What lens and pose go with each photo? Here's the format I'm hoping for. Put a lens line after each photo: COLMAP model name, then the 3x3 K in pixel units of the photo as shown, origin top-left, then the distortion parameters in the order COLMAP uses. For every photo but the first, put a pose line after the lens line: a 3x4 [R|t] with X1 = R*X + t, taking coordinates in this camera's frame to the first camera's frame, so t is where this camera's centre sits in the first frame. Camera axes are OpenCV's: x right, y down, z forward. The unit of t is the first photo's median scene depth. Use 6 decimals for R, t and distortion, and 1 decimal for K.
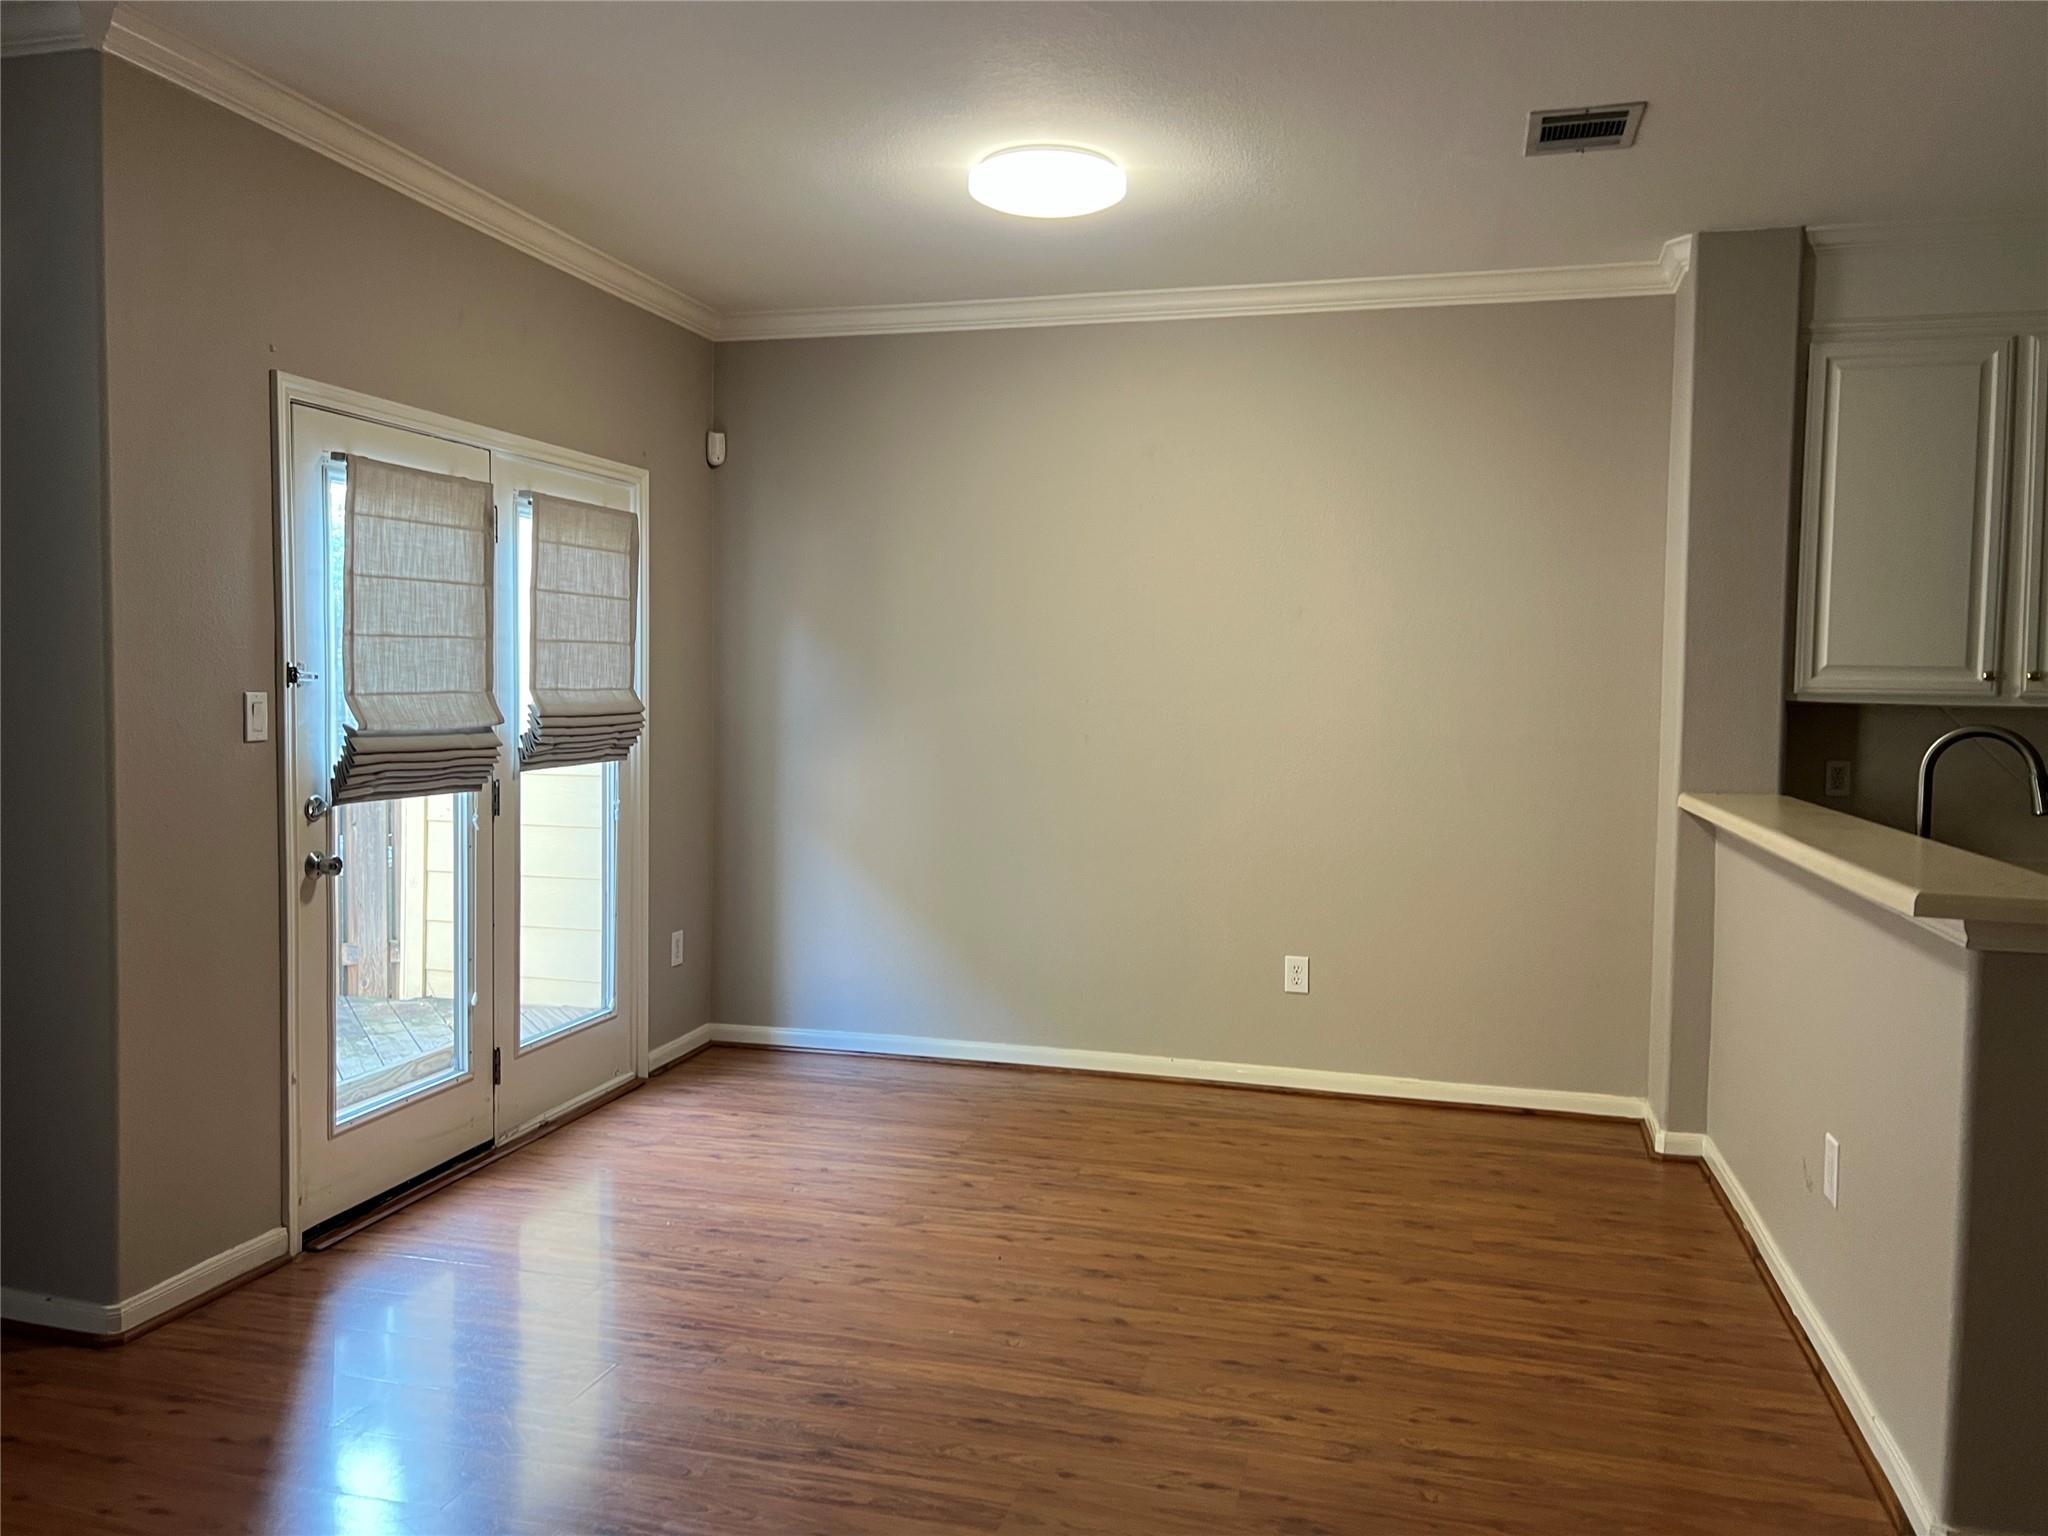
lens RADIAL K [[1535.7, 0, 1017.3], [0, 1535.7, 755.5], [0, 0, 1]] dist [0.047486, -0.058910]
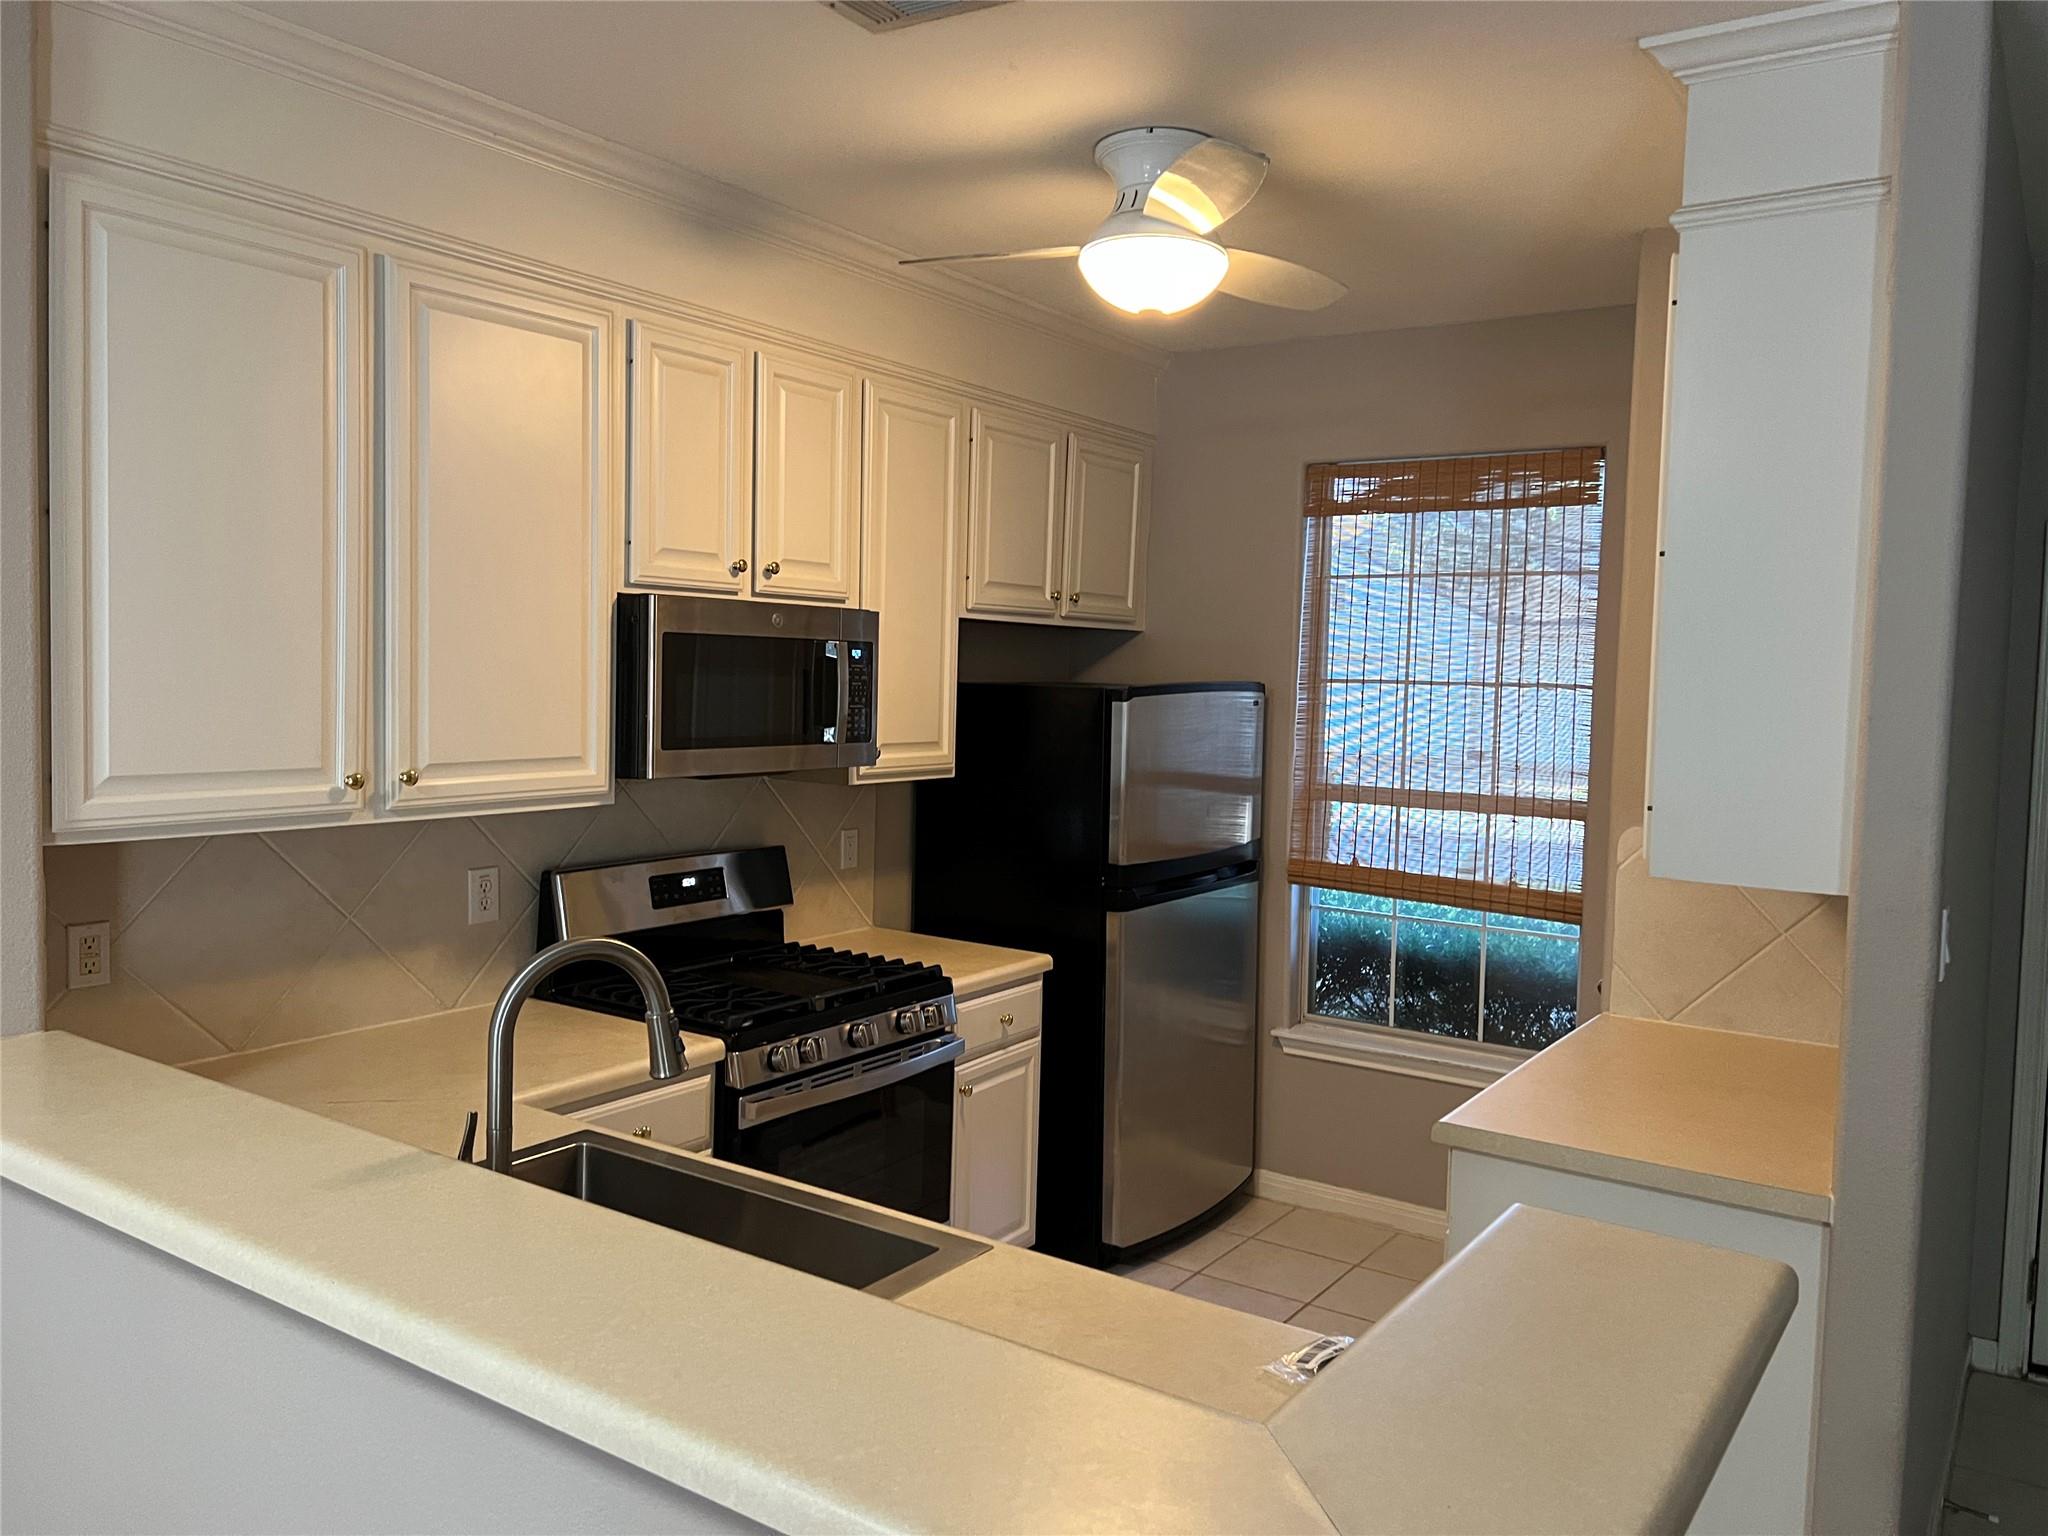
lens RADIAL K [[1535.7, 0, 1023.5], [0, 1535.7, 753.0], [0, 0, 1]] dist [0.047486, -0.058910]
pose [[0.328538, -0.063260, 0.942370, 0.114446], [0.019726, 0.997996, 0.060117, -0.092784], [-0.944285, -0.001161, 0.329128, 0.515985]]
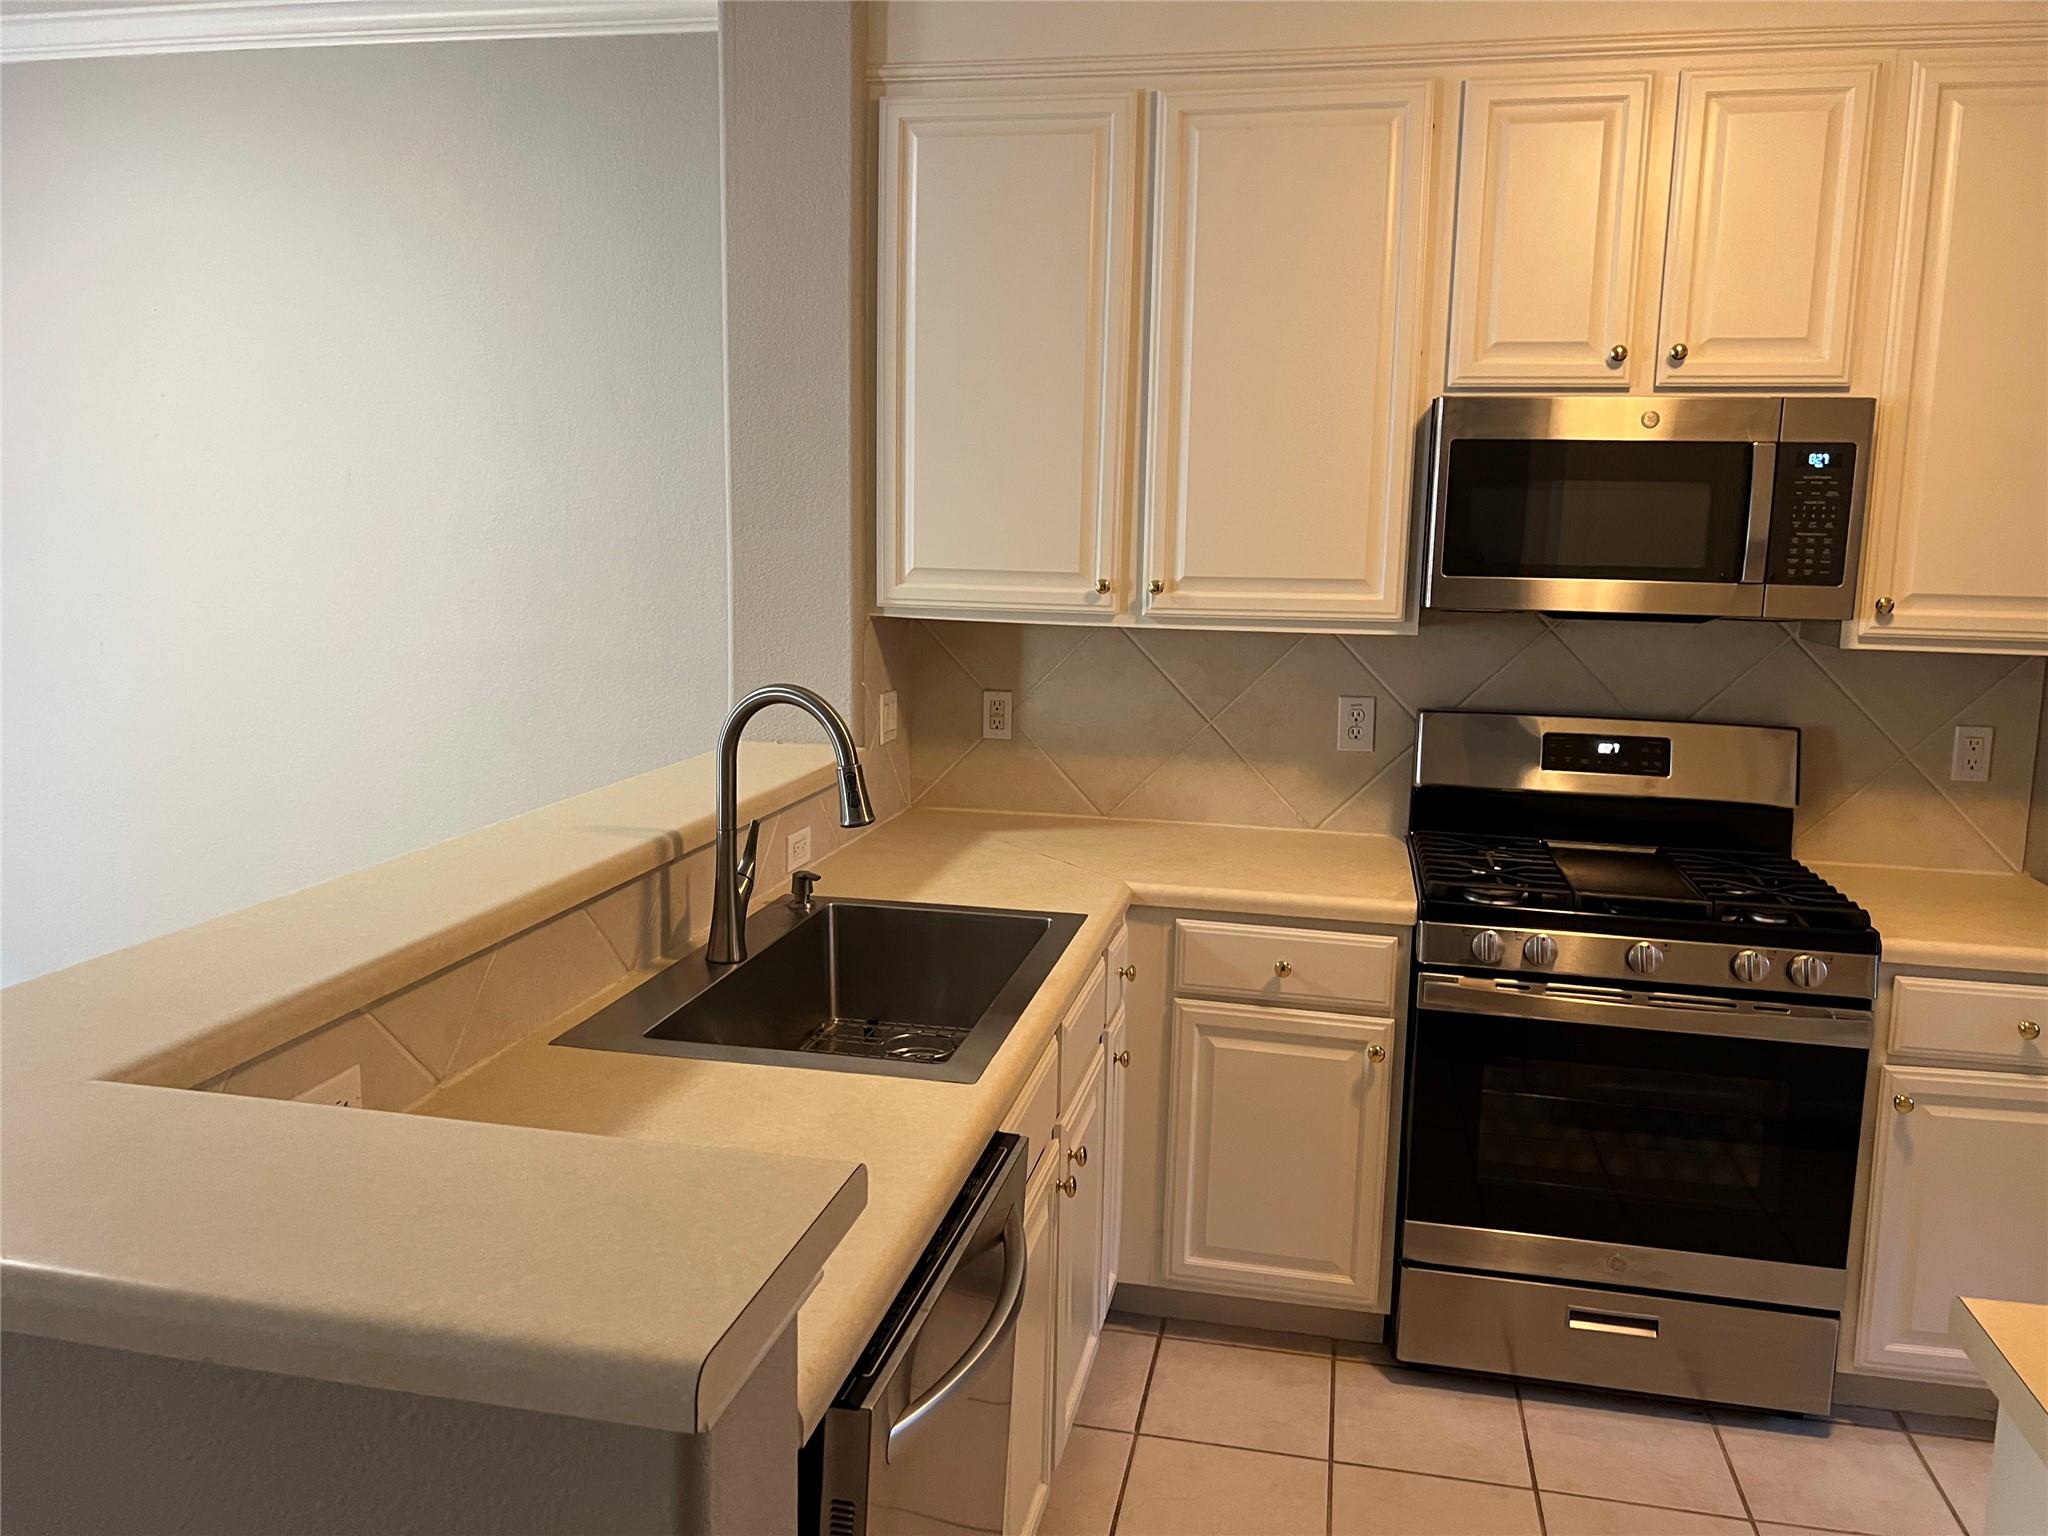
lens RADIAL K [[1535.7, 0, 1026.2], [0, 1535.7, 771.7], [0, 0, 1]] dist [0.047486, -0.058910]
pose [[0.998876, -0.003702, 0.047264, 0.540550], [-0.001844, 0.993157, 0.116772, -0.047410], [-0.047373, -0.116728, 0.992033, 0.274559]]
